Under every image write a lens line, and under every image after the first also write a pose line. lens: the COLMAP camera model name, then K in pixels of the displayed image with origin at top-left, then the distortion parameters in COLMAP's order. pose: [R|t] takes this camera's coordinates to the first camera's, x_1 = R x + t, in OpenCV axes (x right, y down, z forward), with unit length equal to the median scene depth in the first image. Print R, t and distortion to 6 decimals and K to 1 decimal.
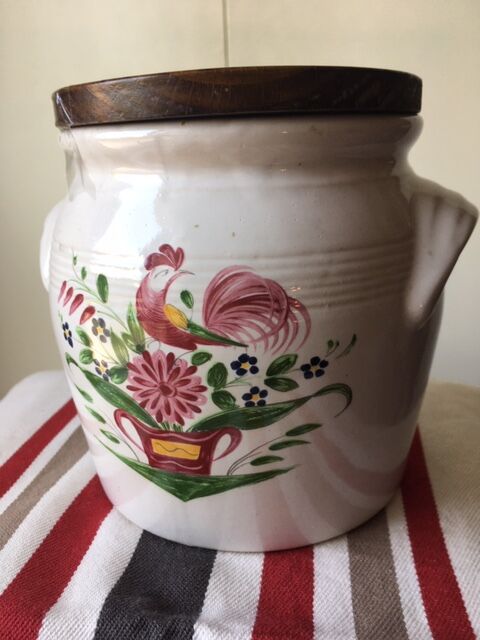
lens RADIAL K [[563.8, 0, 240.0], [0, 563.8, 320.0], [0, 0, 1]] dist [0.032962, 0.000581]
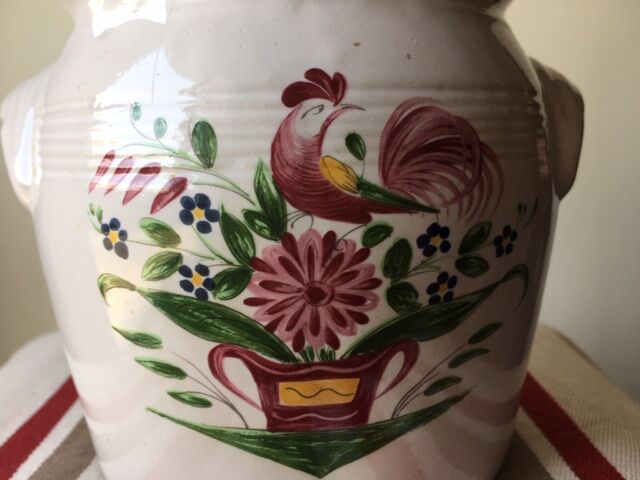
lens RADIAL K [[563.8, 0, 320.0], [0, 563.8, 240.0], [0, 0, 1]] dist [0.032962, 0.000581]
pose [[0.915503, -0.057255, 0.398217, -0.393592], [0.116174, 0.985278, -0.125423, 0.147976], [-0.385174, 0.161088, 0.908676, 0.401926]]
